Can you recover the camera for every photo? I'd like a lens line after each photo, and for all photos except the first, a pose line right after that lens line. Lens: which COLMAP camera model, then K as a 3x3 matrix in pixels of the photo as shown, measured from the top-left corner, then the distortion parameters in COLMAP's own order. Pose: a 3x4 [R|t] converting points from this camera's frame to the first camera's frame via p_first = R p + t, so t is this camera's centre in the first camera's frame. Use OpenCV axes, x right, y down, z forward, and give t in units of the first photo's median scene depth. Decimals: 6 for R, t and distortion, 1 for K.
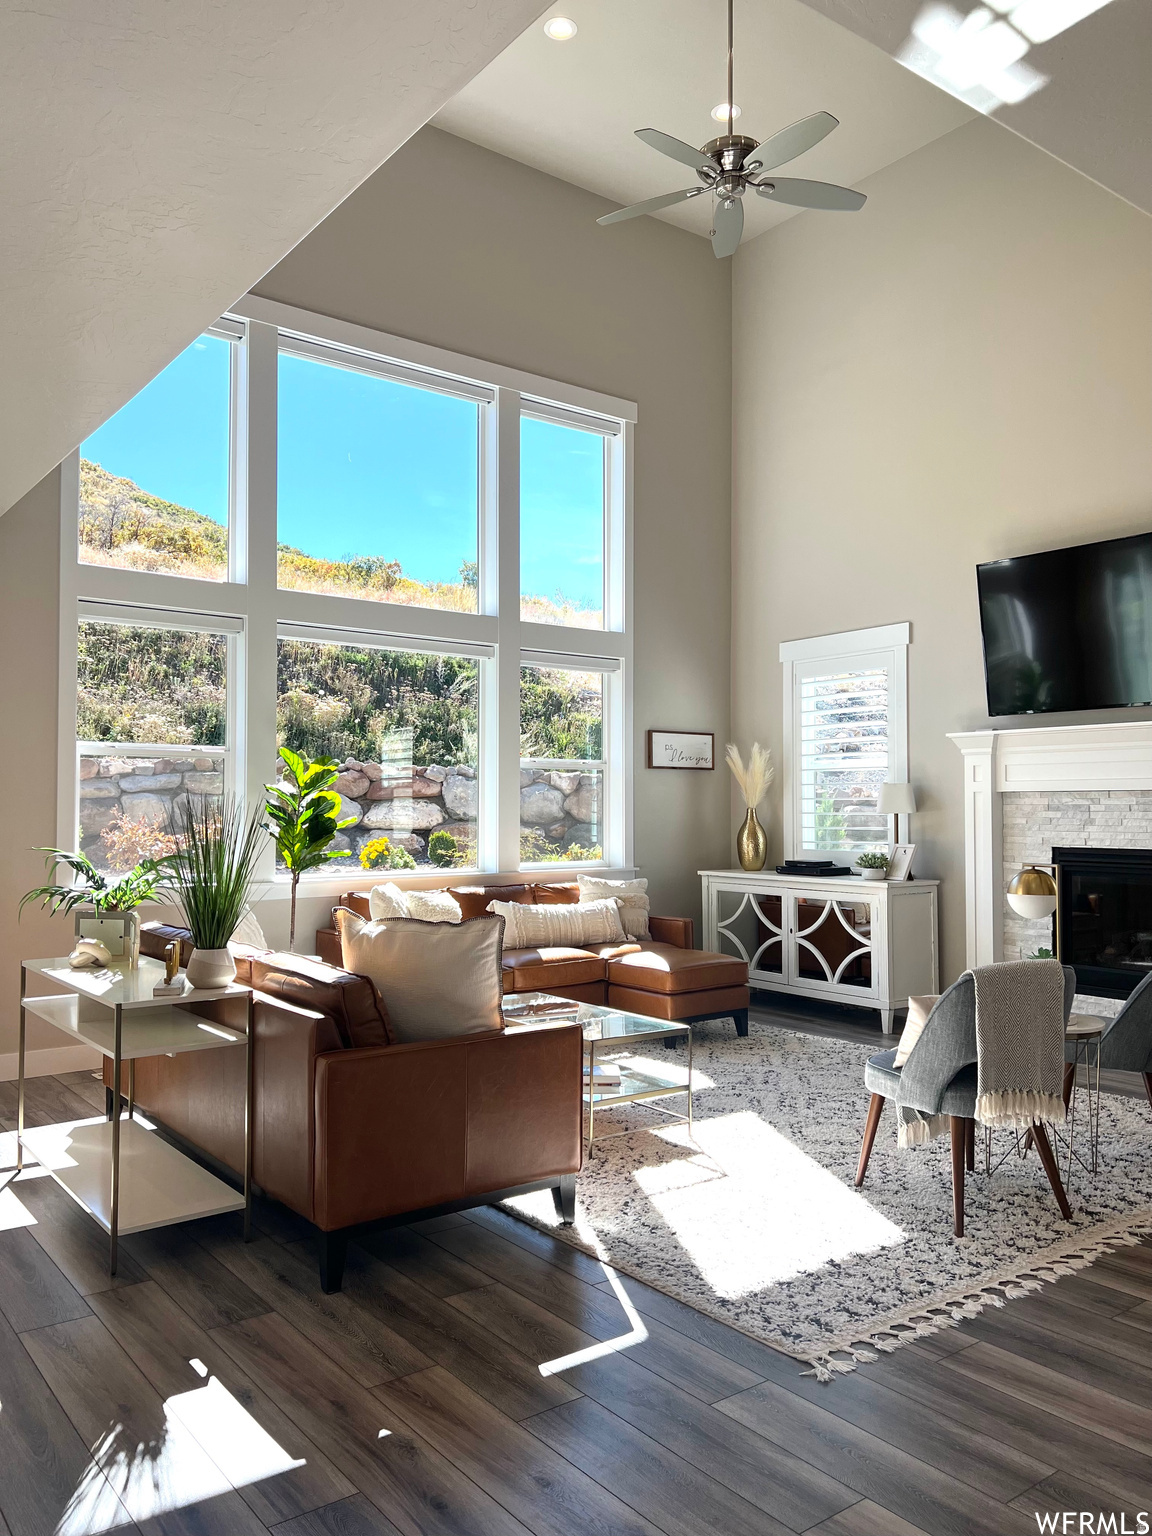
lens RADIAL K [[1150.7, 0, 572.3], [0, 1150.7, 771.0], [0, 0, 1]] dist [0.076980, -0.083428]
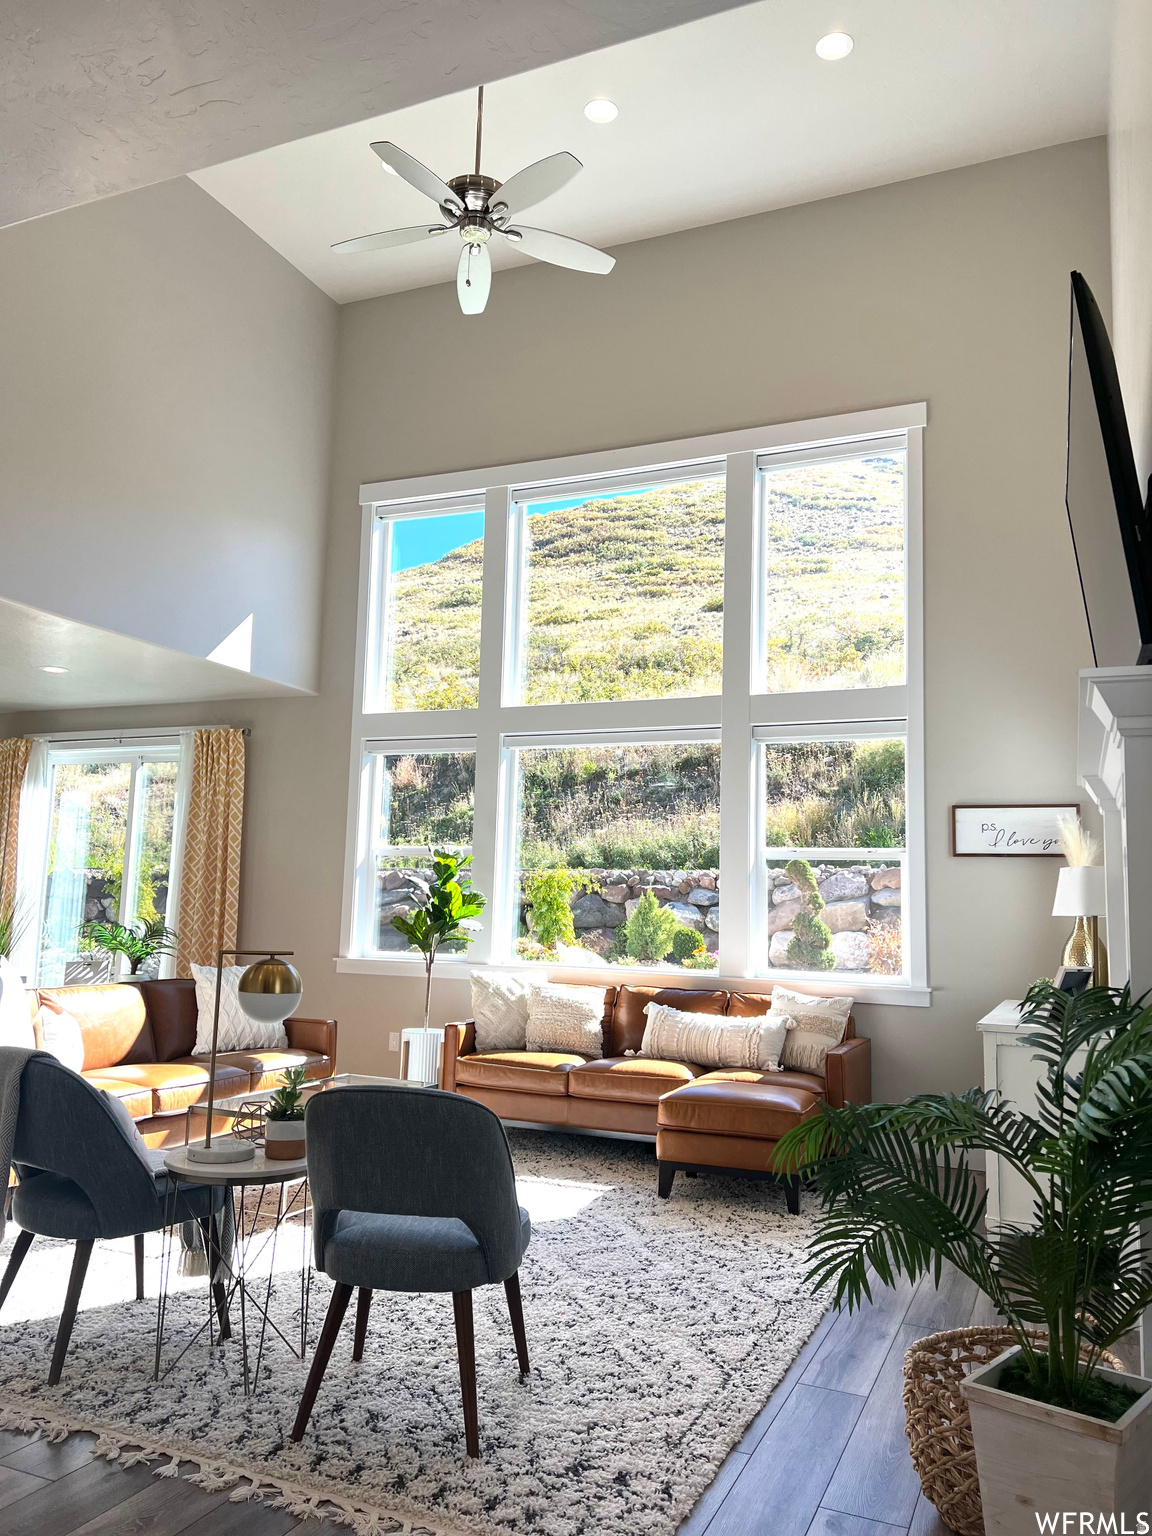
lens RADIAL K [[1150.7, 0, 572.3], [0, 1150.7, 771.0], [0, 0, 1]] dist [0.076980, -0.083428]
pose [[0.485446, -0.093900, -0.869209, 0.668595], [0.001636, 0.994311, -0.106501, 0.023876], [0.874265, 0.050278, 0.482838, 0.449574]]
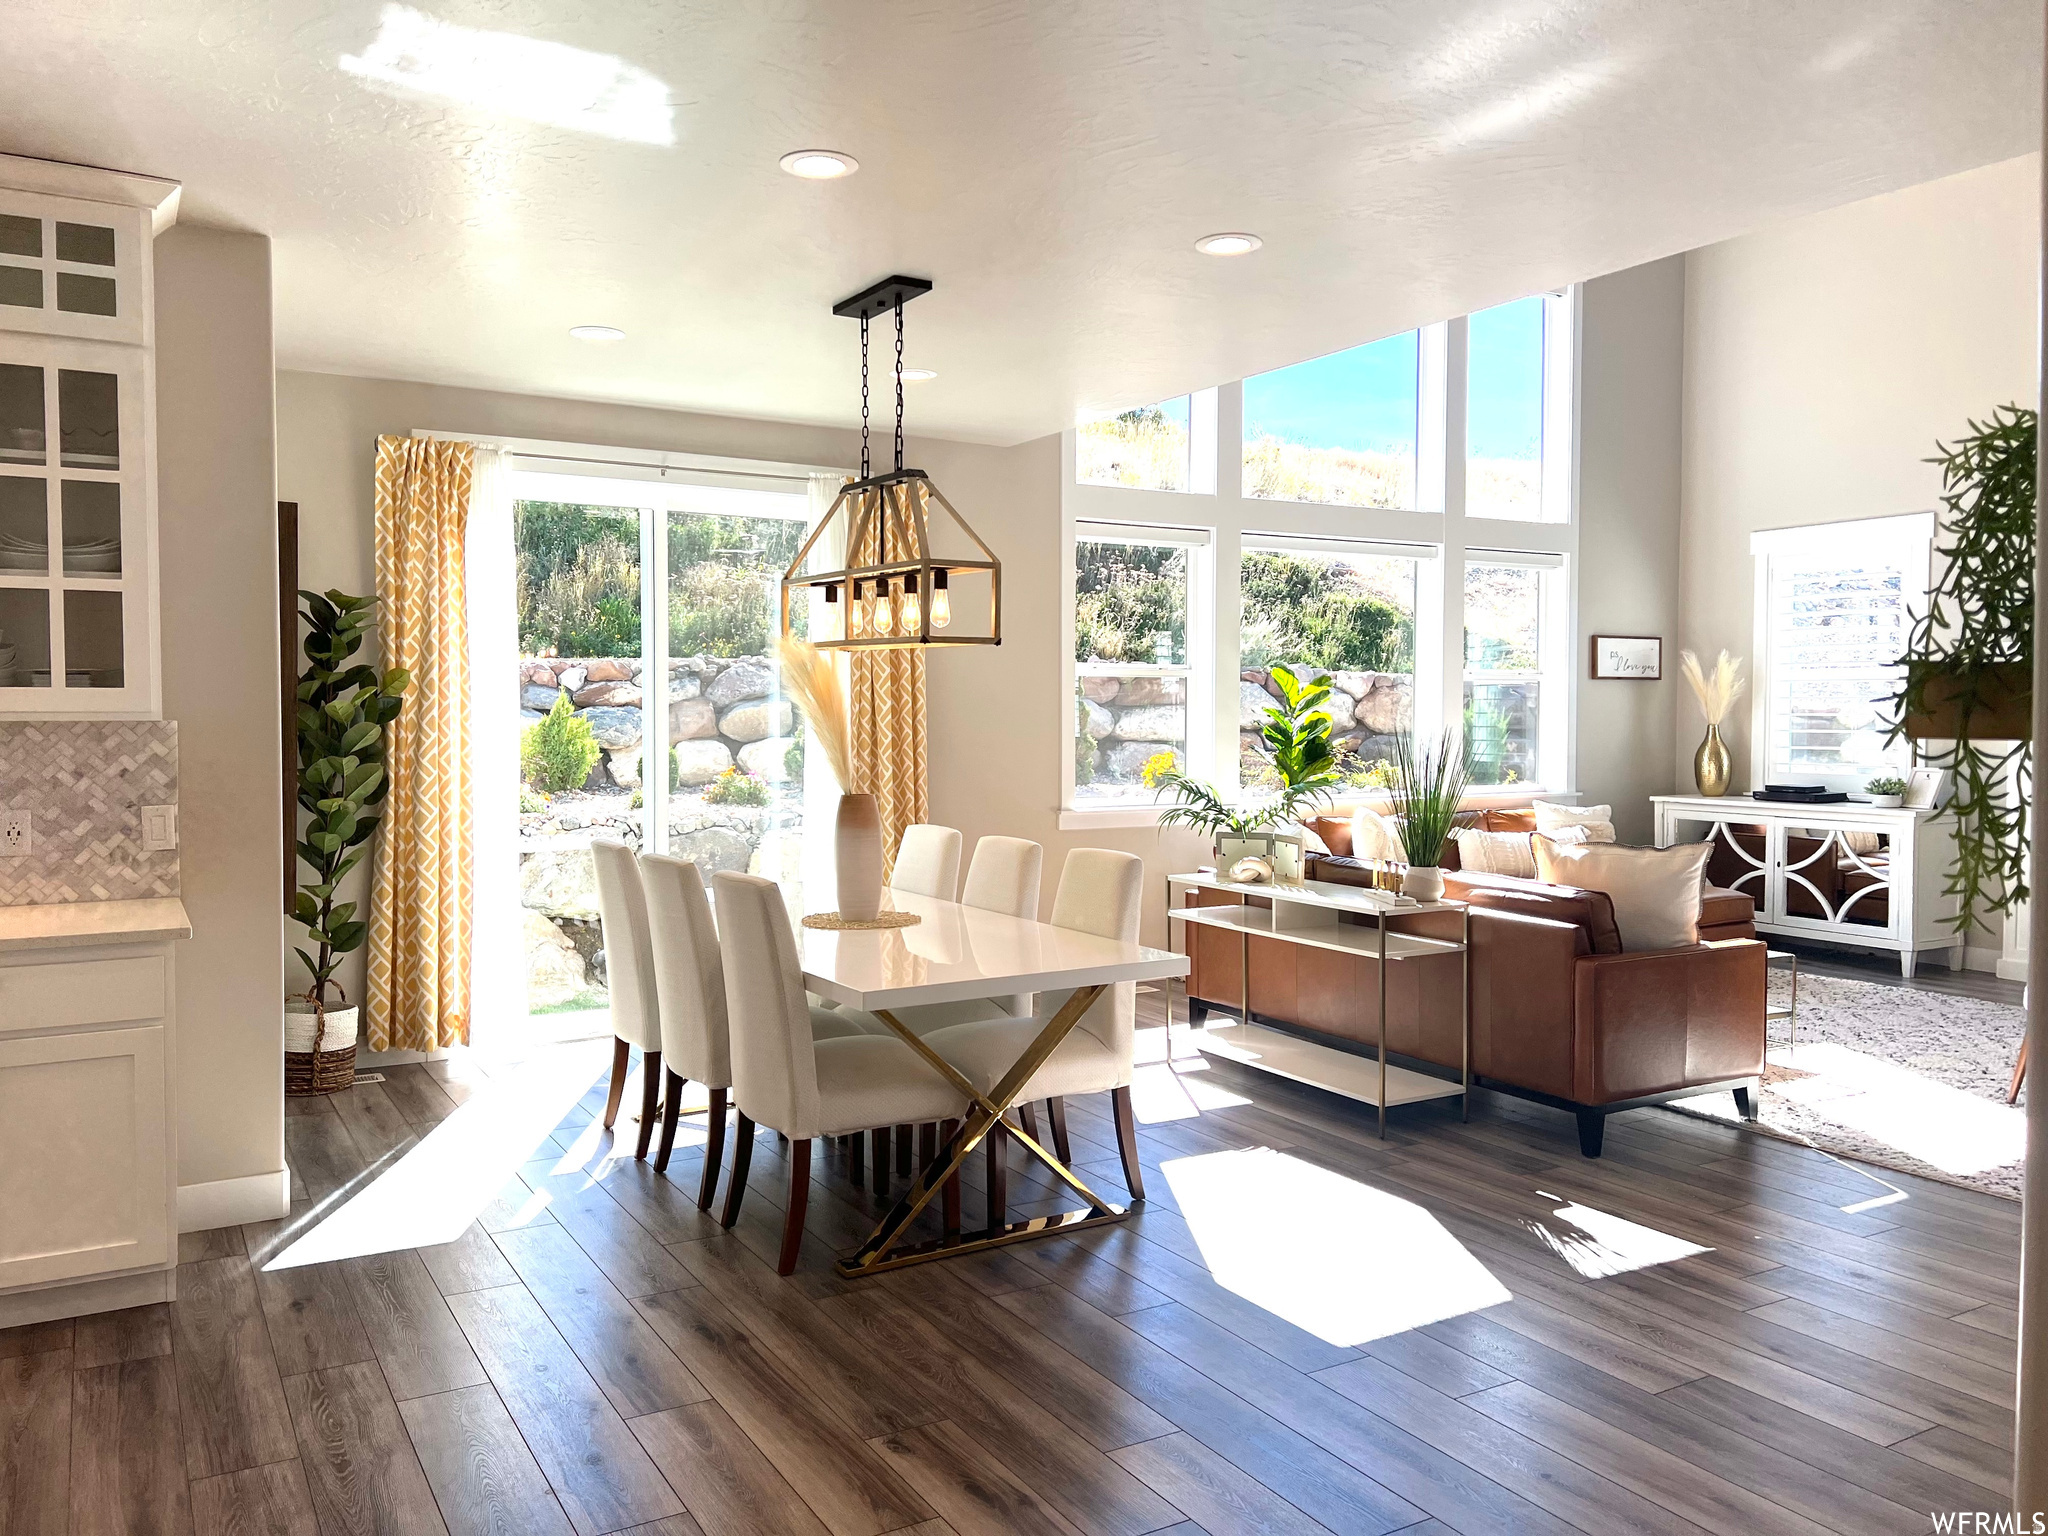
lens RADIAL K [[1530.7, 0, 1000.5], [0, 1530.7, 764.9], [0, 0, 1]] dist [0.074868, -0.098431]
pose [[0.992124, 0.004553, -0.125173, -0.255244], [0.004414, 0.997448, 0.071260, -0.025427], [0.125178, -0.071251, 0.989572, -0.248270]]
